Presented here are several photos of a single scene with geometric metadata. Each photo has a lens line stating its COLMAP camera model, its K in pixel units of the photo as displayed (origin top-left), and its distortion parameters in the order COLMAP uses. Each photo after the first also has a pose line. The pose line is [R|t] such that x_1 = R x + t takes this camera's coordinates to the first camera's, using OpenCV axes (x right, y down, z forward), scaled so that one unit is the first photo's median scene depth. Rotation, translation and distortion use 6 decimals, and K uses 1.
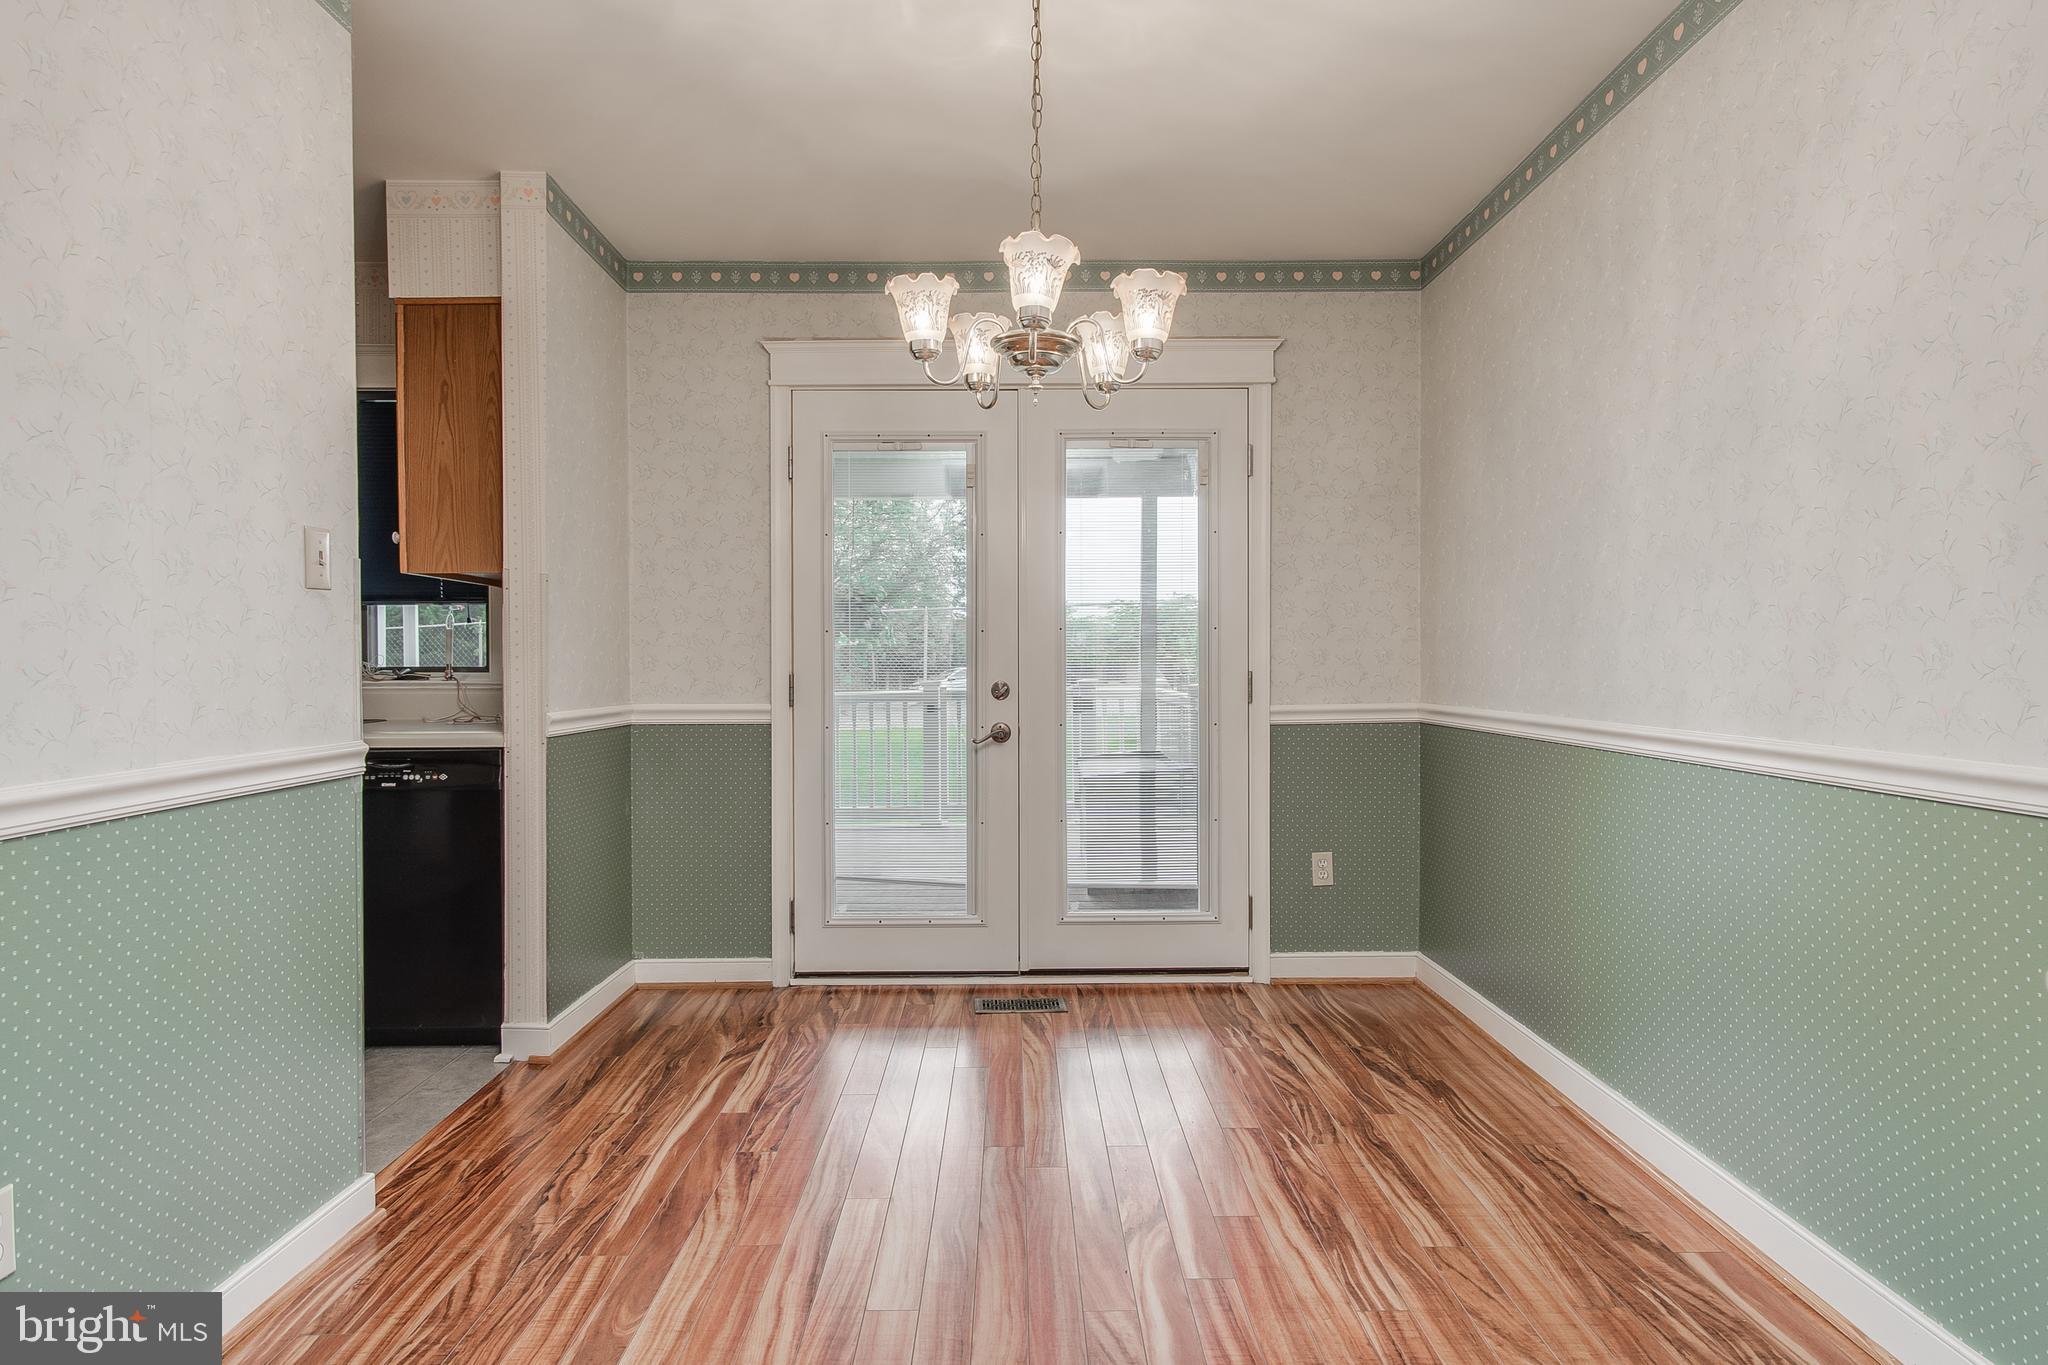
lens RADIAL K [[1100.9, 0, 1037.2], [0, 1100.9, 677.8], [0, 0, 1]] dist [0.010575, -0.000391]
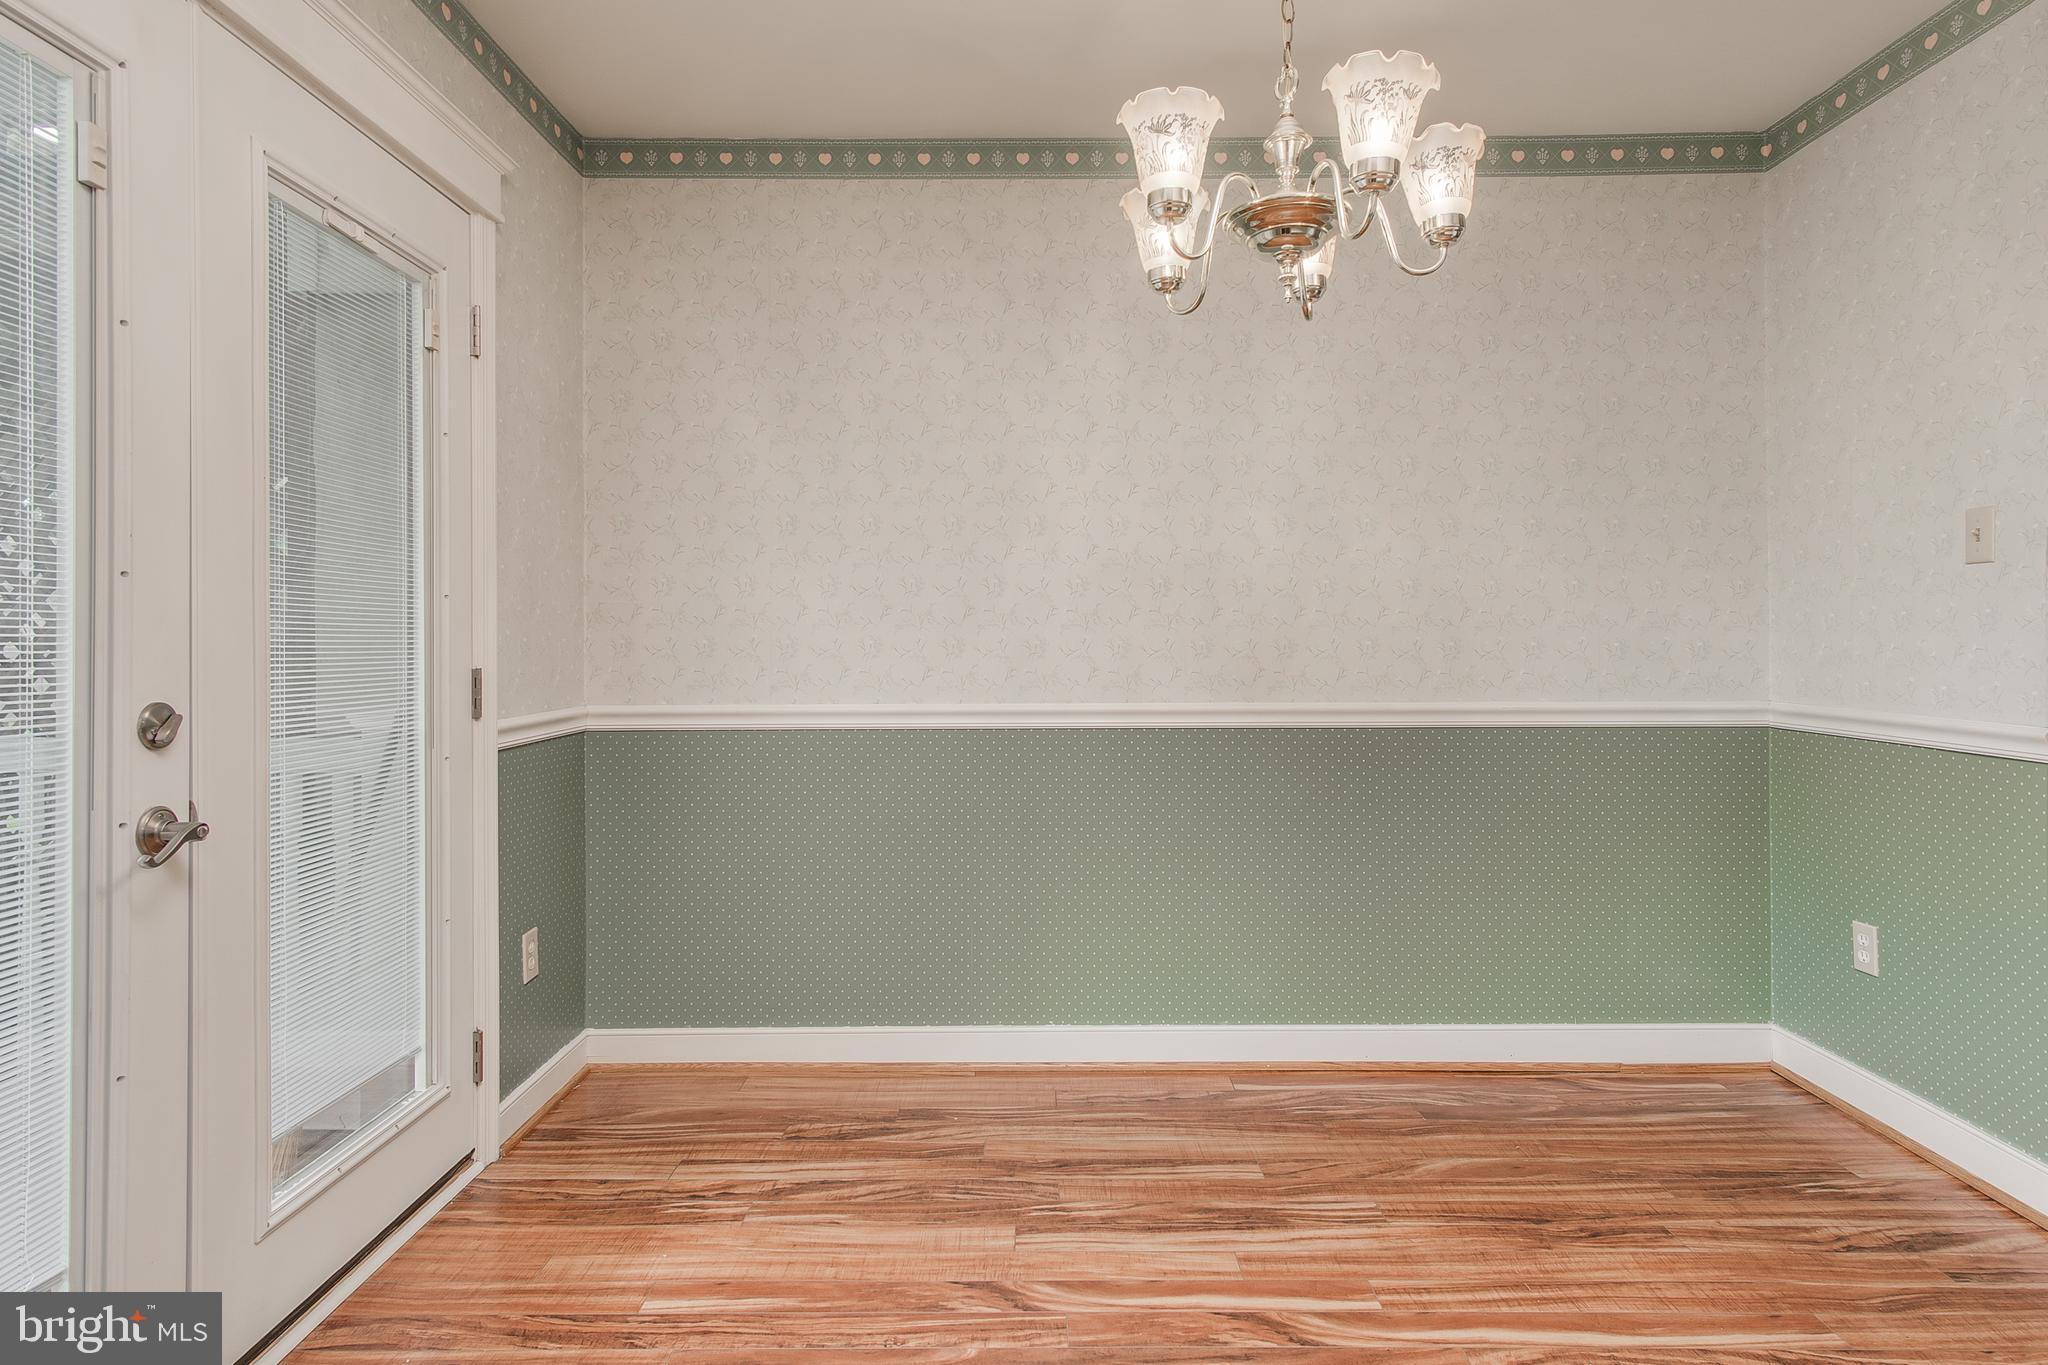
lens RADIAL K [[1100.9, 0, 1059.9], [0, 1100.9, 648.9], [0, 0, 1]] dist [0.010575, -0.000391]
pose [[0.003509, 0.002420, 0.999991, -0.603699], [0.015832, 0.999872, -0.002475, -0.012681], [-0.999869, 0.015841, 0.003470, 0.948892]]
